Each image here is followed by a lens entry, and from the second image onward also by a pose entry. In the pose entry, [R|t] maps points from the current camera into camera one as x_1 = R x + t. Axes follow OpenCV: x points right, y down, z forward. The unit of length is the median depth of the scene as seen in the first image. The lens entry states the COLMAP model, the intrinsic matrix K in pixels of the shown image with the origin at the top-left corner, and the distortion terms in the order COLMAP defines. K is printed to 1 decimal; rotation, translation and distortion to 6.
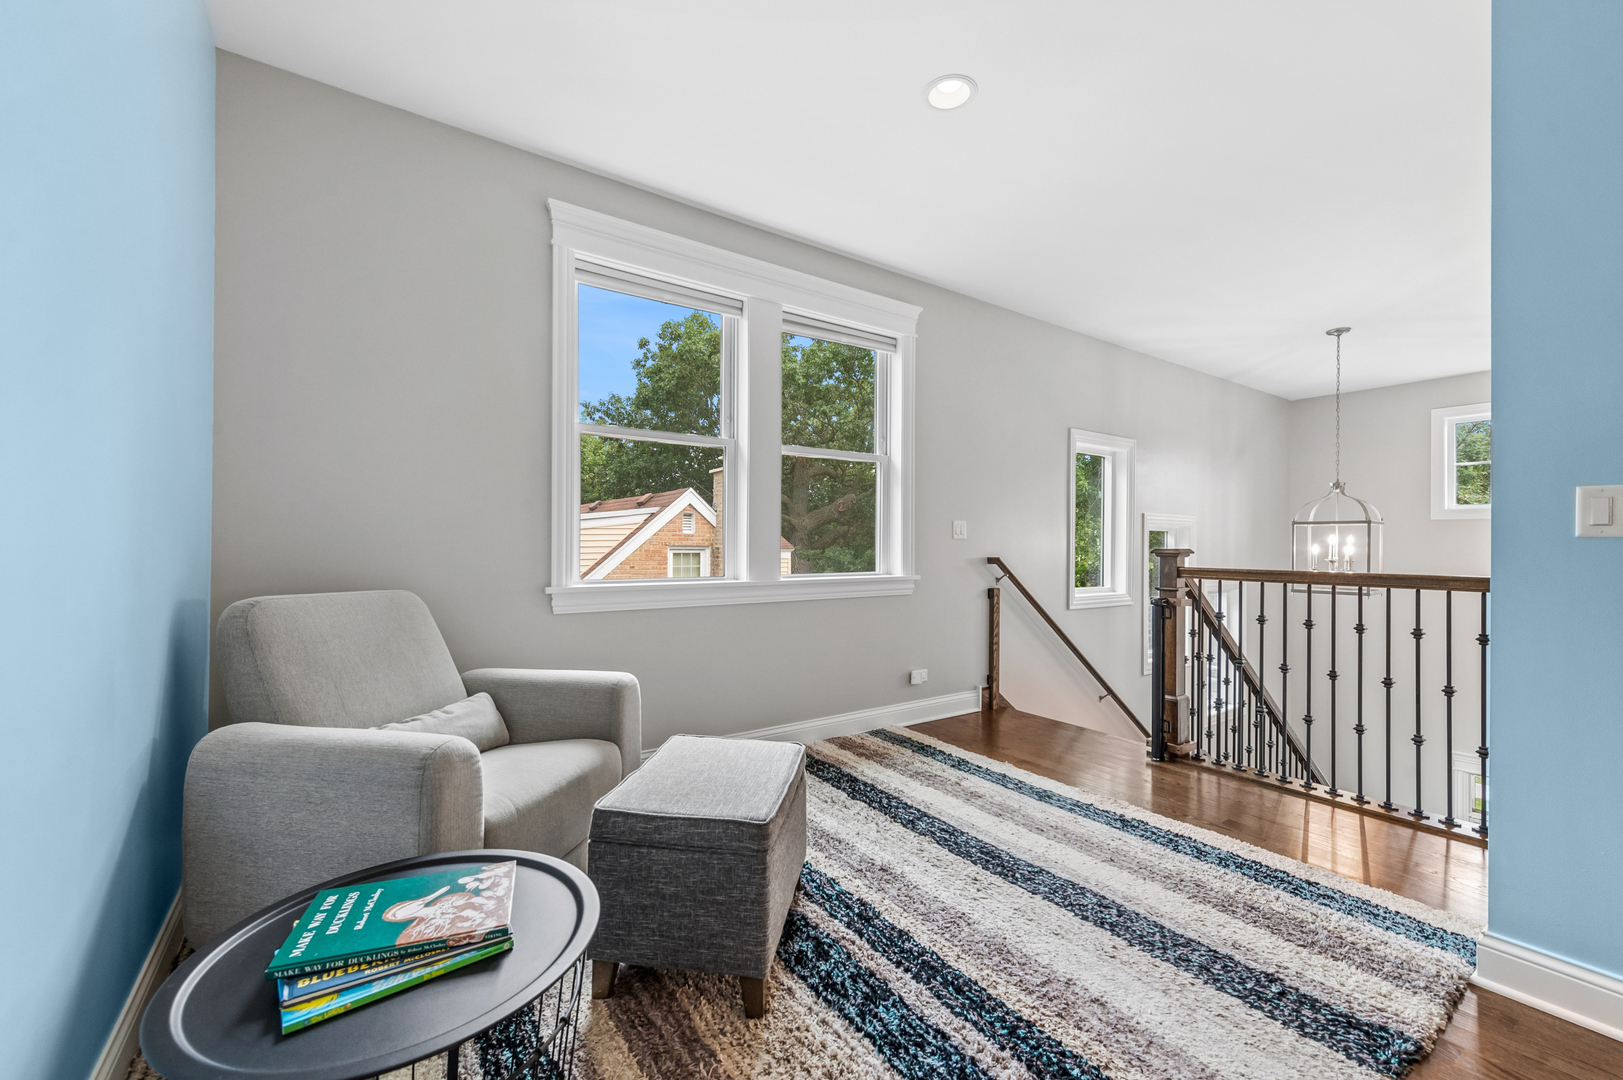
lens RADIAL K [[661.3, 0, 811.4], [0, 661.3, 566.7], [0, 0, 1]] dist [0.018749, 0.000025]
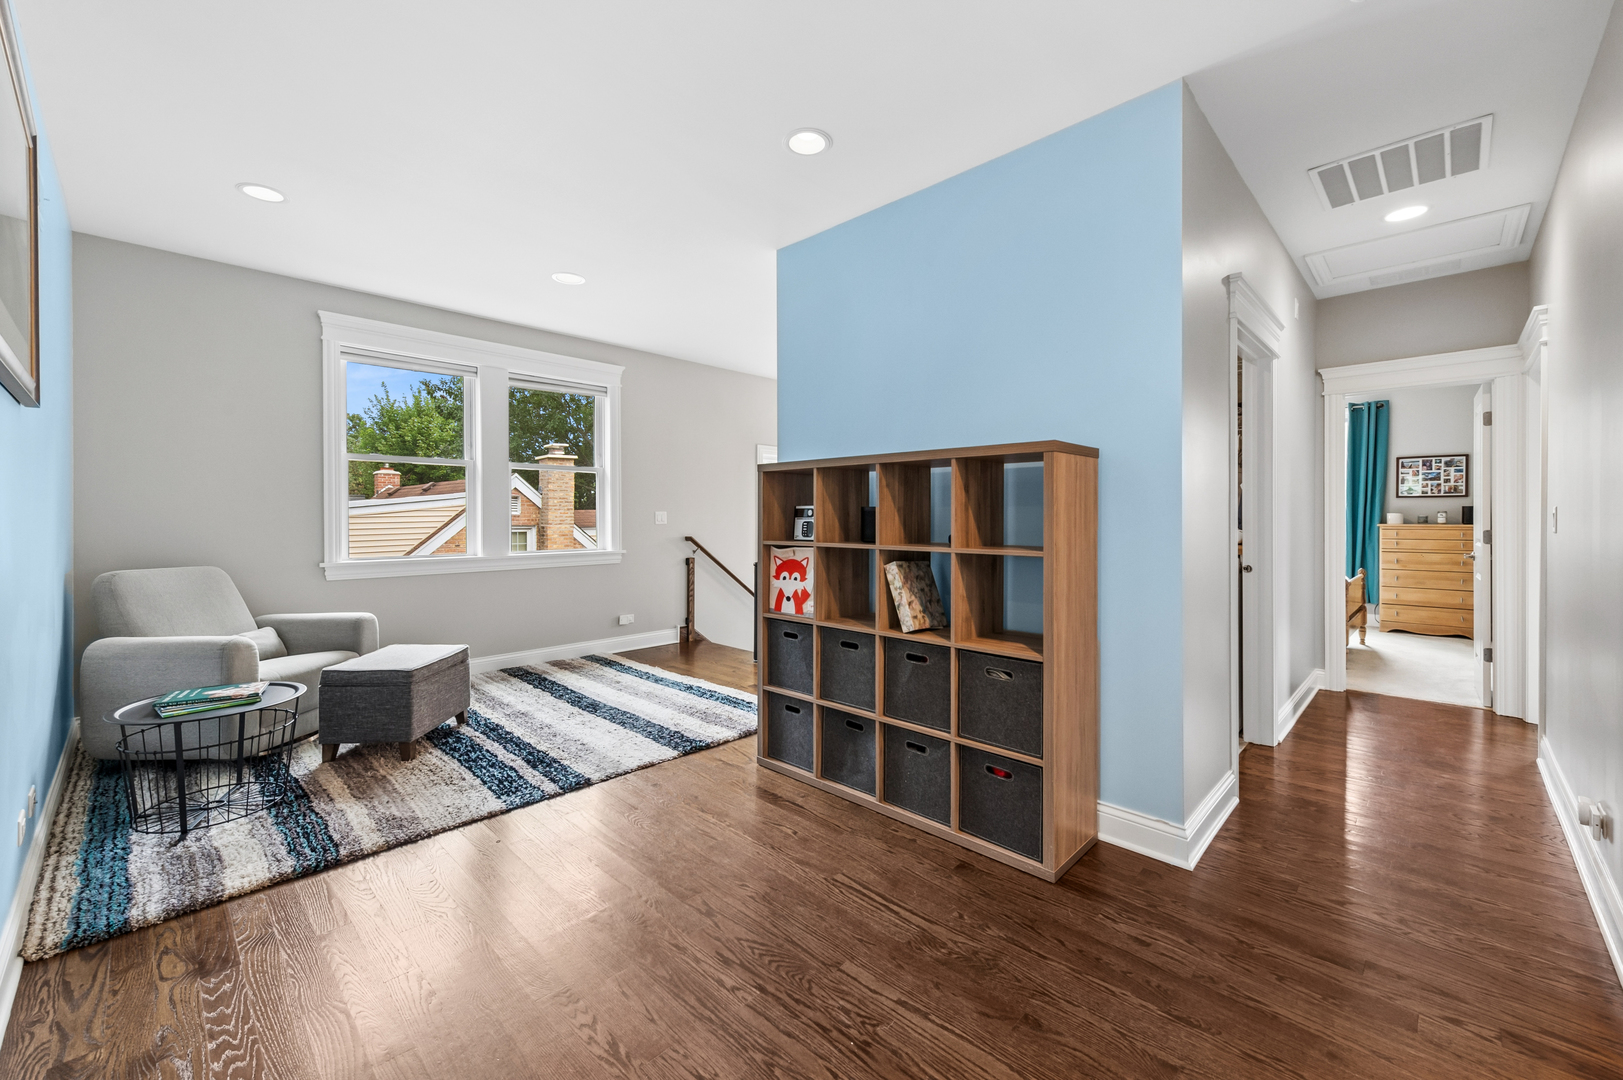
lens RADIAL K [[646.2, 0, 811.5], [0, 646.2, 540.0], [0, 0, 1]] dist [0.012589, -0.000056]
pose [[0.982239, -0.015790, 0.186968, 0.429558], [0.015630, 0.999875, 0.002332, -0.008320], [-0.186982, 0.000632, 0.982363, -0.682981]]
